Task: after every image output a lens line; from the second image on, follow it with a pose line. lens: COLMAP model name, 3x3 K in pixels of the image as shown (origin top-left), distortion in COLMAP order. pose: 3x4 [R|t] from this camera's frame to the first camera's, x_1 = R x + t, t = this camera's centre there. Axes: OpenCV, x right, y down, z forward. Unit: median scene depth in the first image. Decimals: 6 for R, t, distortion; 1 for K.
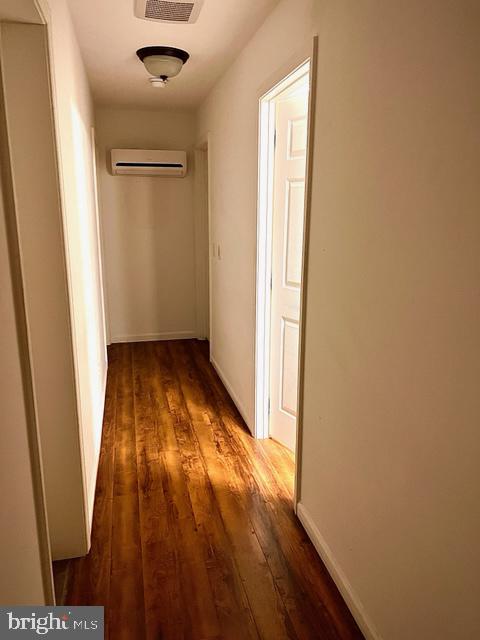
lens RADIAL K [[492.0, 0, 240.0], [0, 492.0, 320.0], [0, 0, 1]] dist [0.072253, -0.091629]
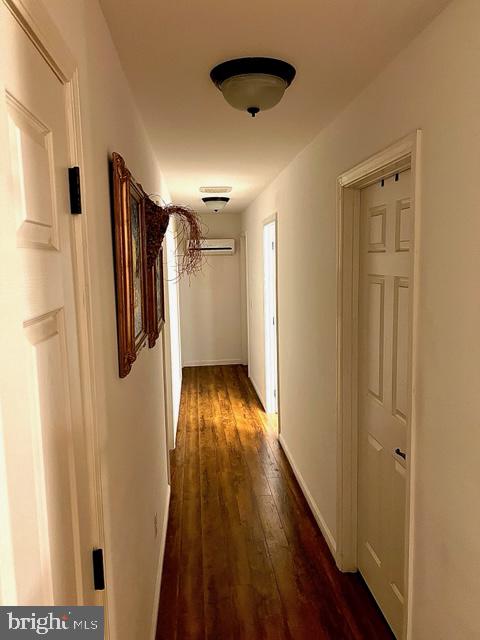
lens RADIAL K [[492.0, 0, 240.0], [0, 492.0, 320.0], [0, 0, 1]] dist [0.072253, -0.091629]
pose [[0.991151, -0.001753, -0.132728, 0.155862], [-0.011228, 0.995222, -0.096988, 0.081434], [0.132263, 0.097620, 0.986396, -0.676706]]
